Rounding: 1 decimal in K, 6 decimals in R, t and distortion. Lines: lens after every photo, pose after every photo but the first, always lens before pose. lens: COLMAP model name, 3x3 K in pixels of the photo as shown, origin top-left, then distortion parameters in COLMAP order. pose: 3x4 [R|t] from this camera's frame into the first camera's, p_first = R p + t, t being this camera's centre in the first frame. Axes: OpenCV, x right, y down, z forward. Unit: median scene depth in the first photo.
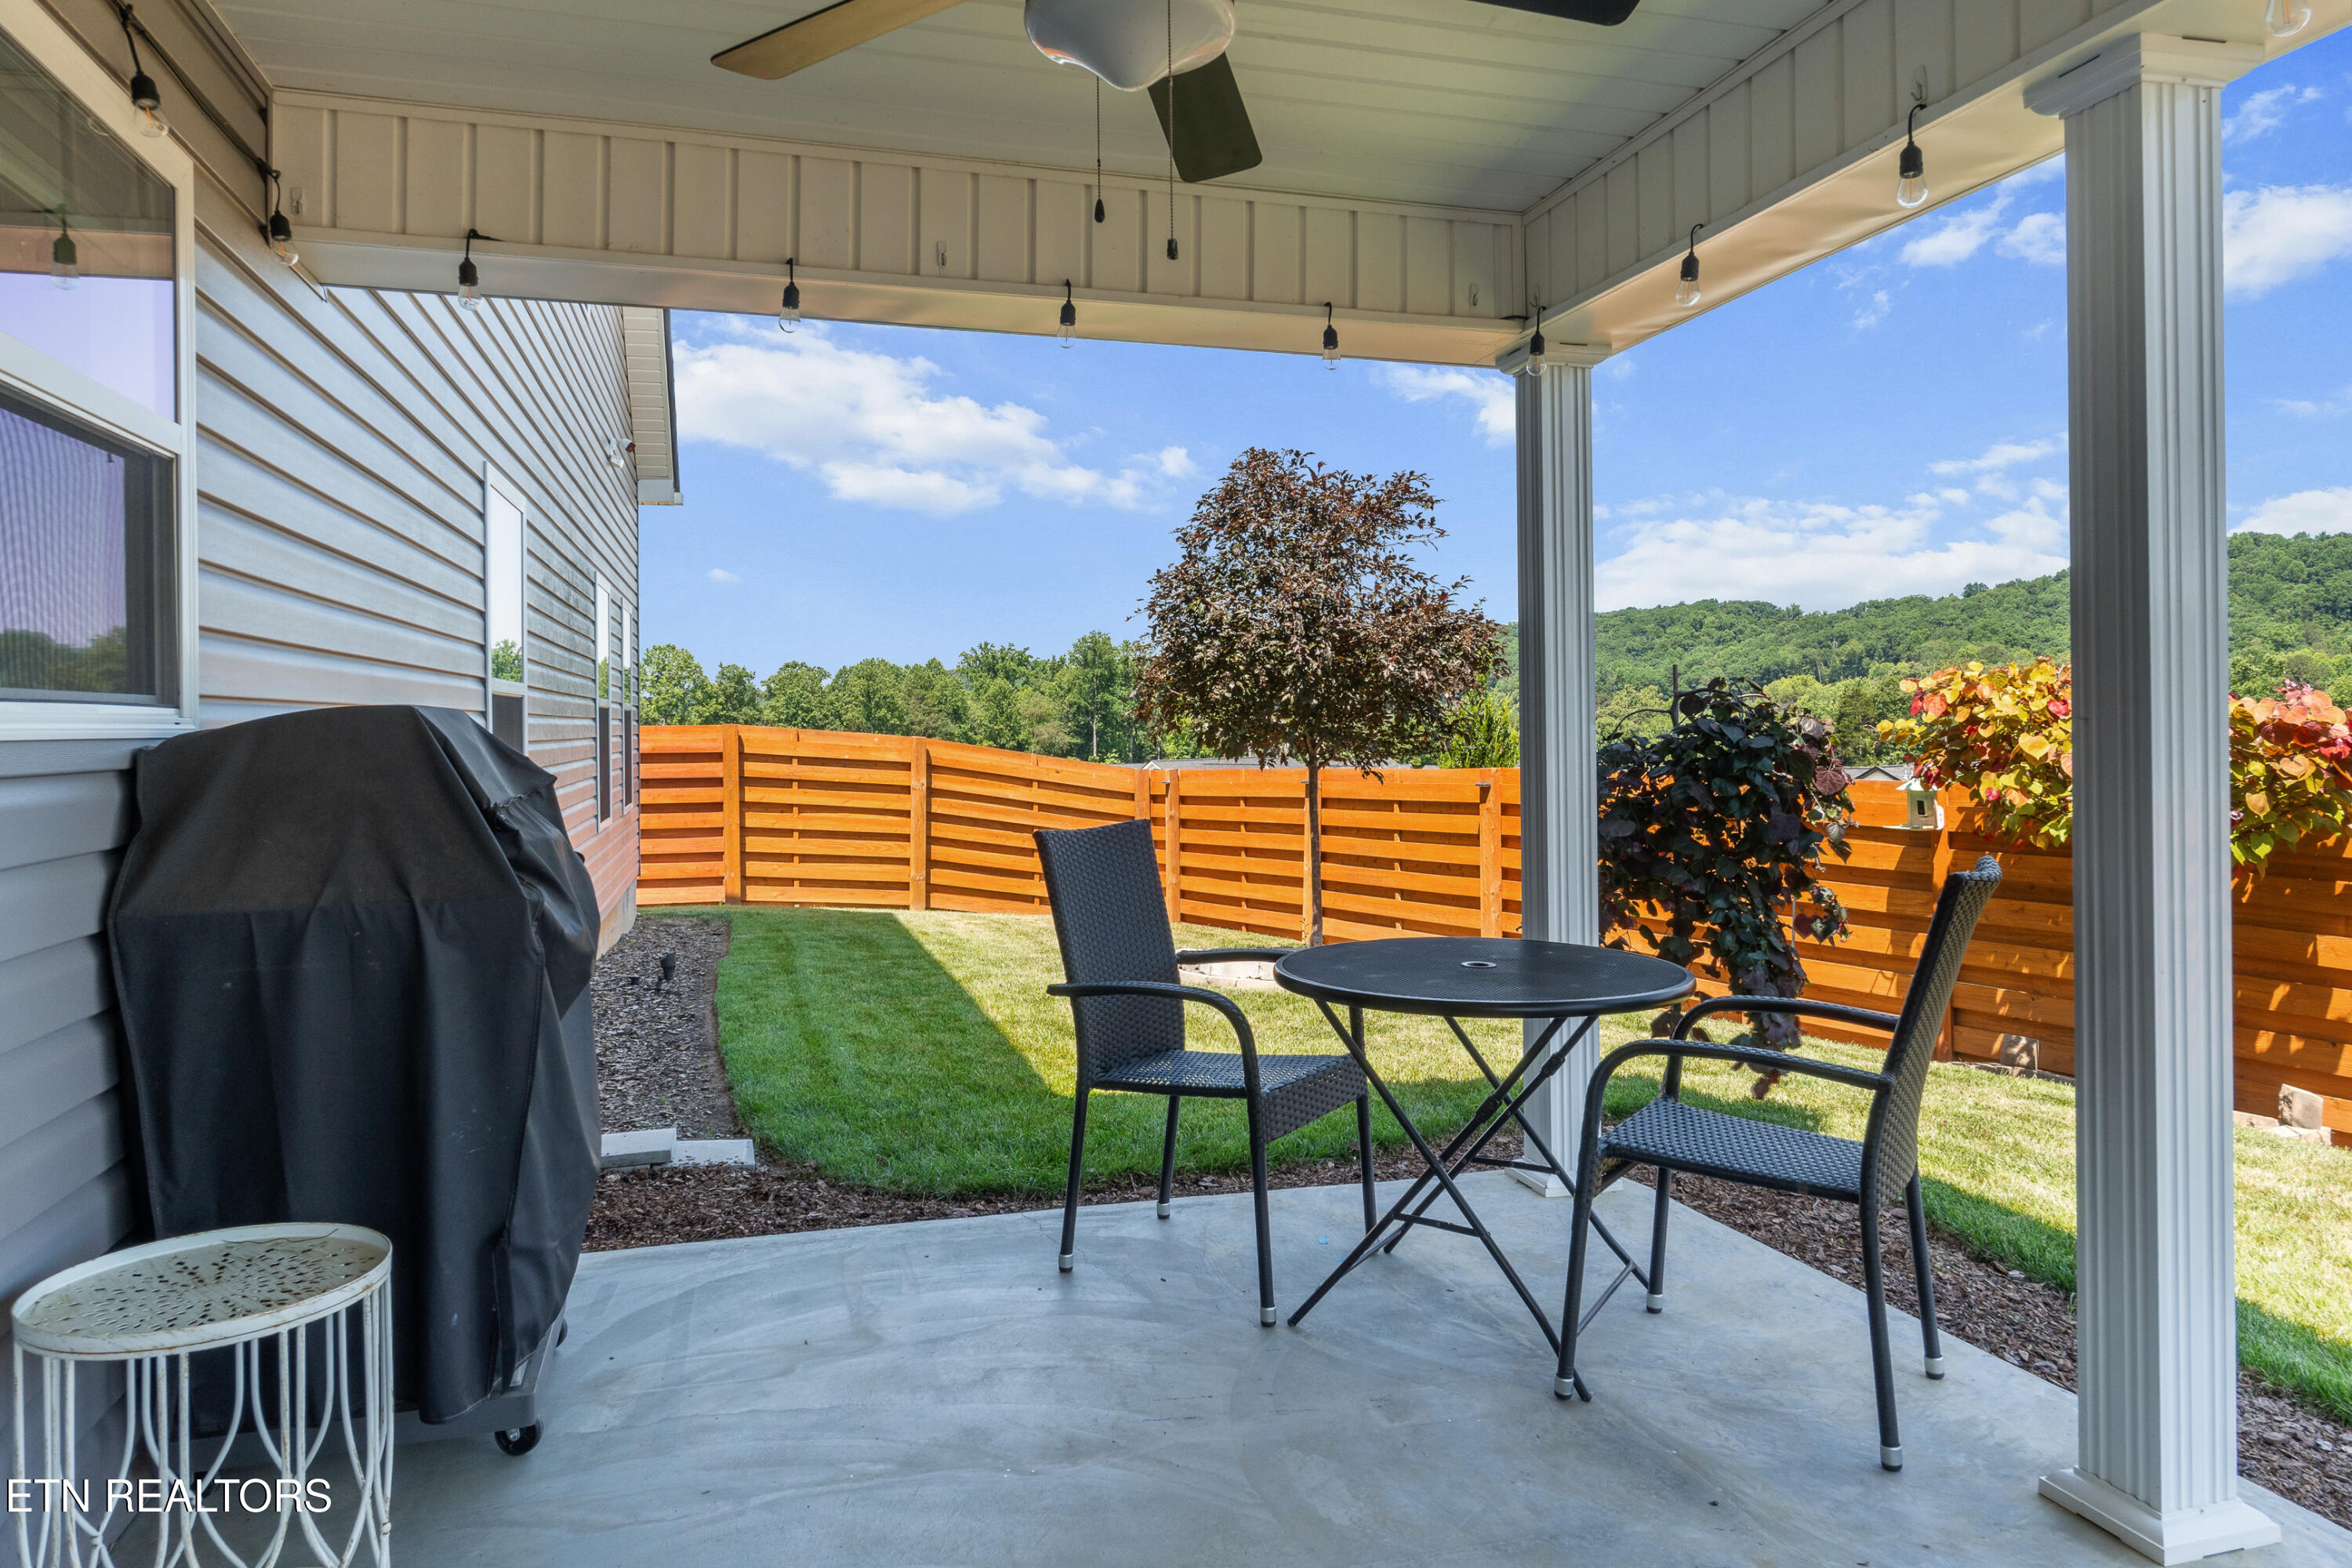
lens RADIAL K [[1581.7, 0, 1184.1], [0, 1581.7, 718.0], [0, 0, 1]] dist [-0.008893, -0.002933]
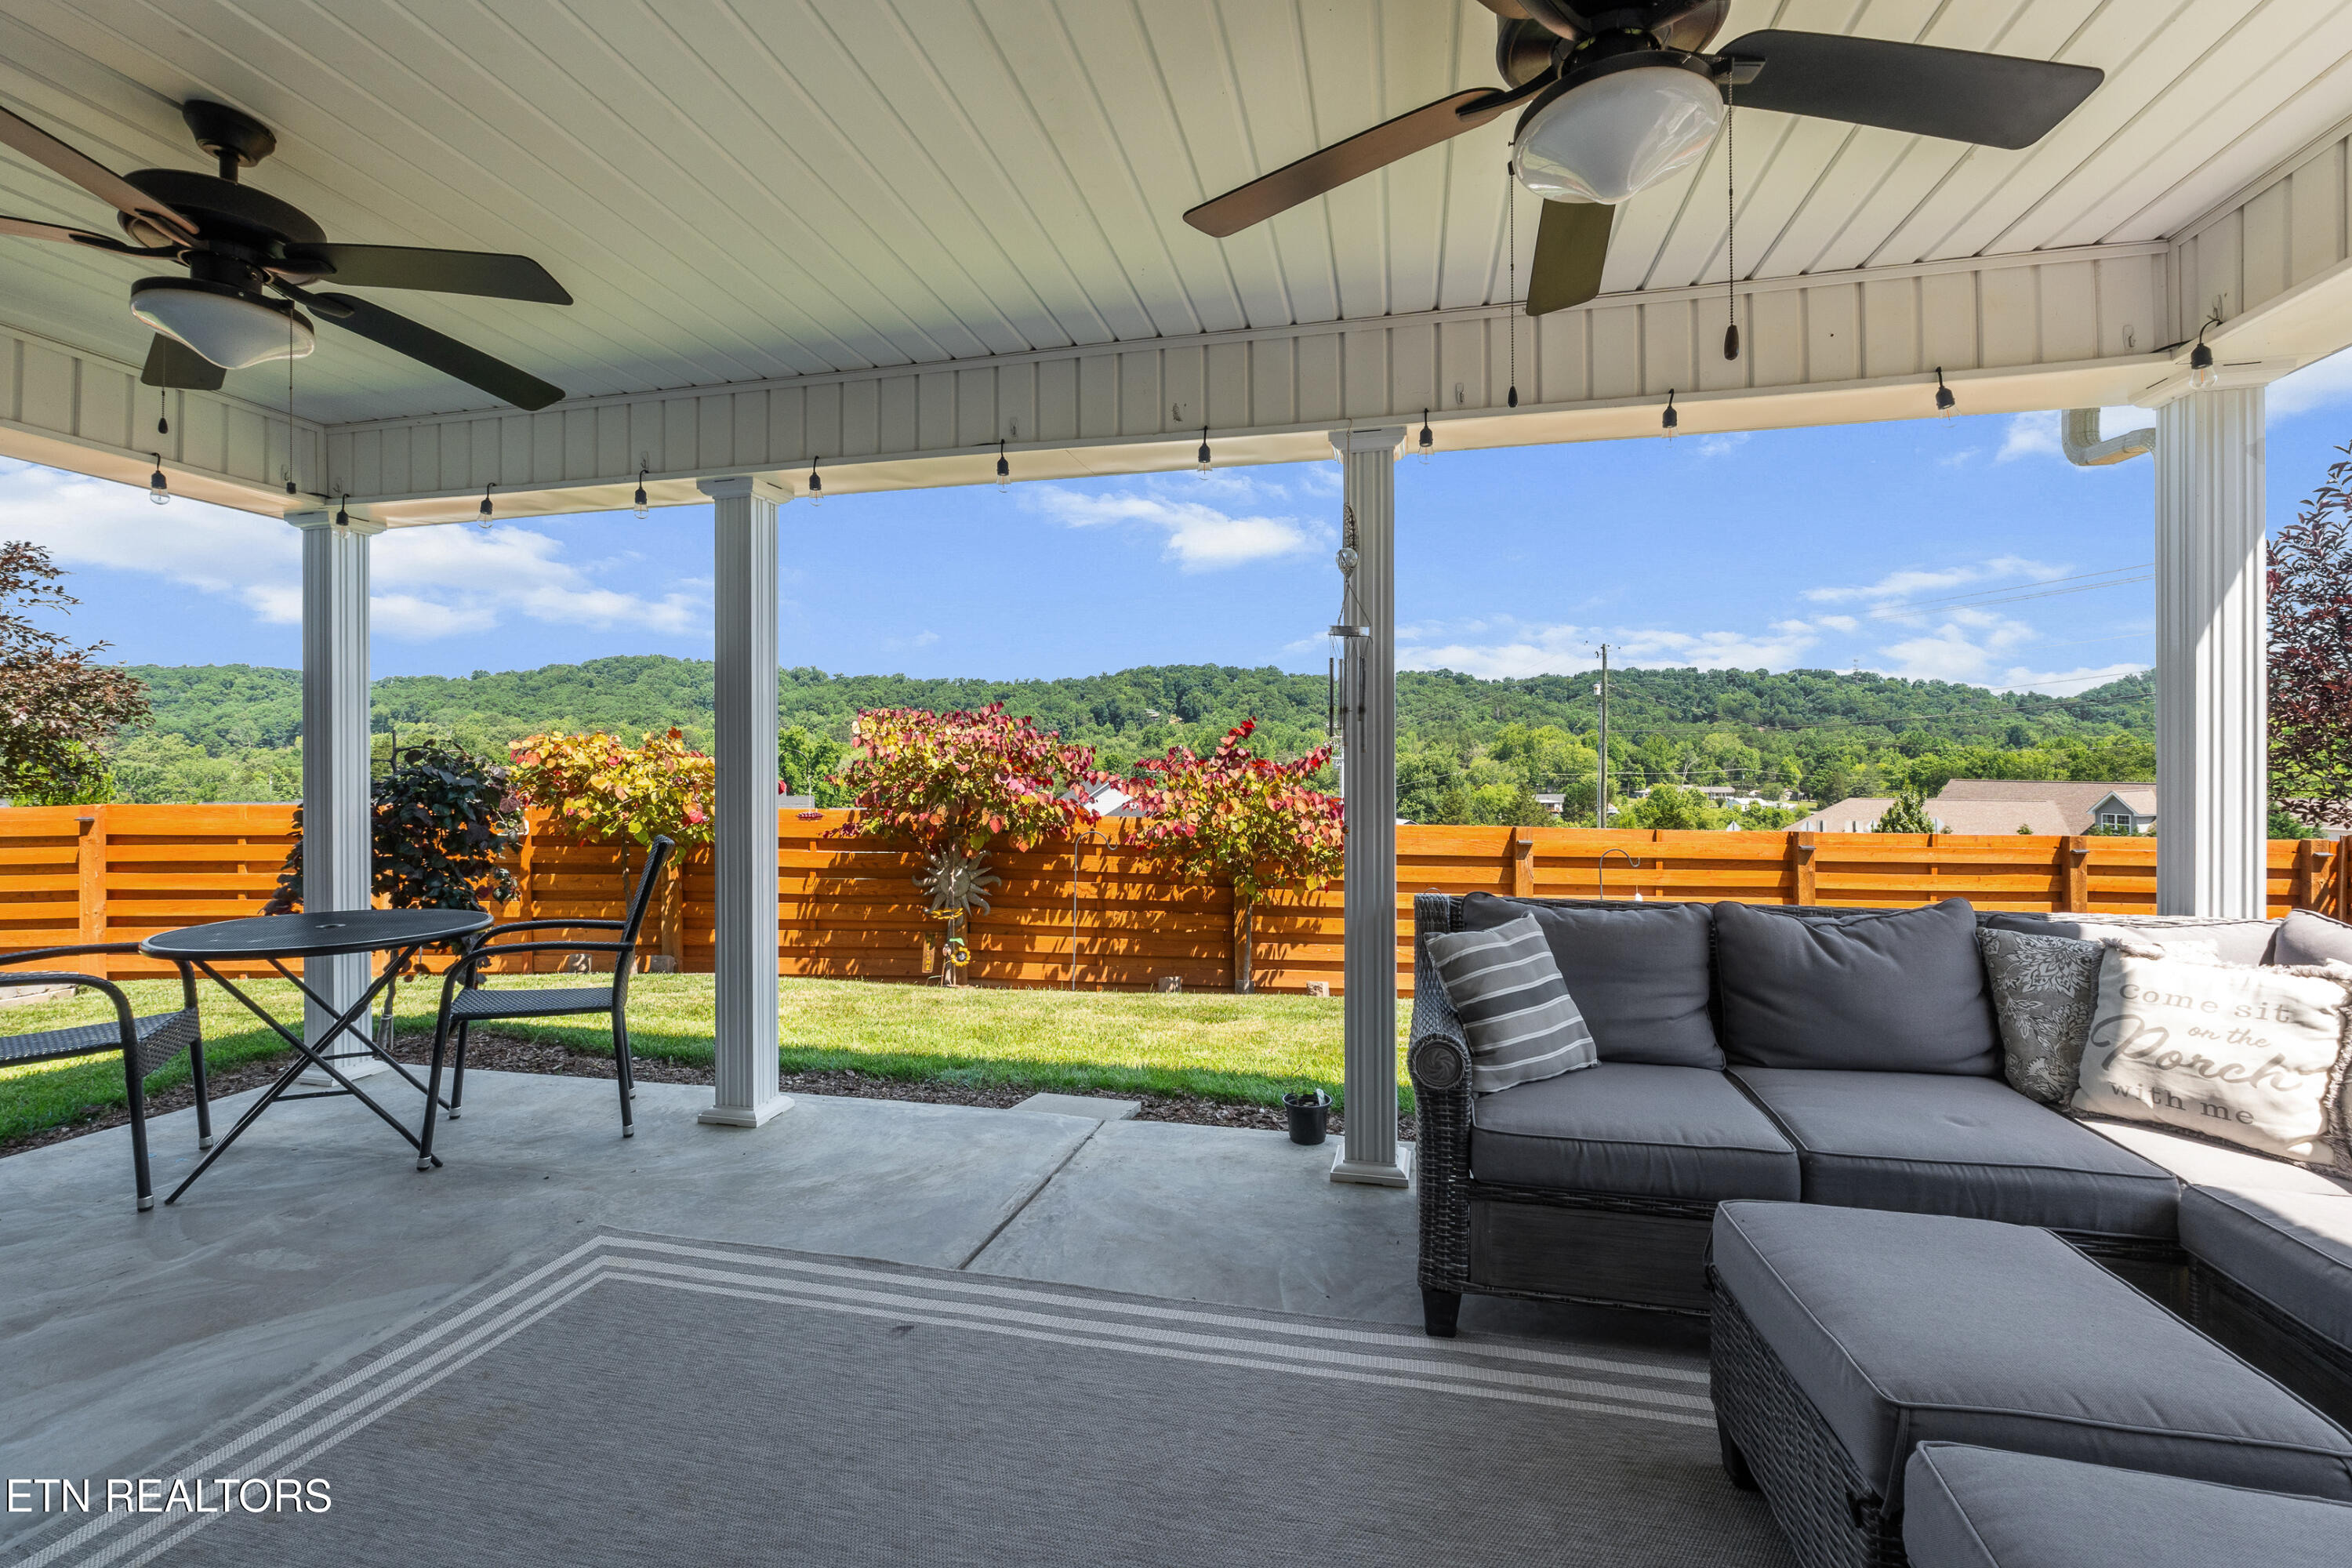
lens RADIAL K [[1003.7, 0, 1179.6], [0, 1003.7, 770.4], [0, 0, 1]] dist [0.000055, -0.000035]
pose [[0.476887, 0.003620, 0.878957, -0.253311], [-0.008650, 0.999962, 0.000575, -0.003170], [-0.878922, -0.007877, 0.476901, -0.174141]]
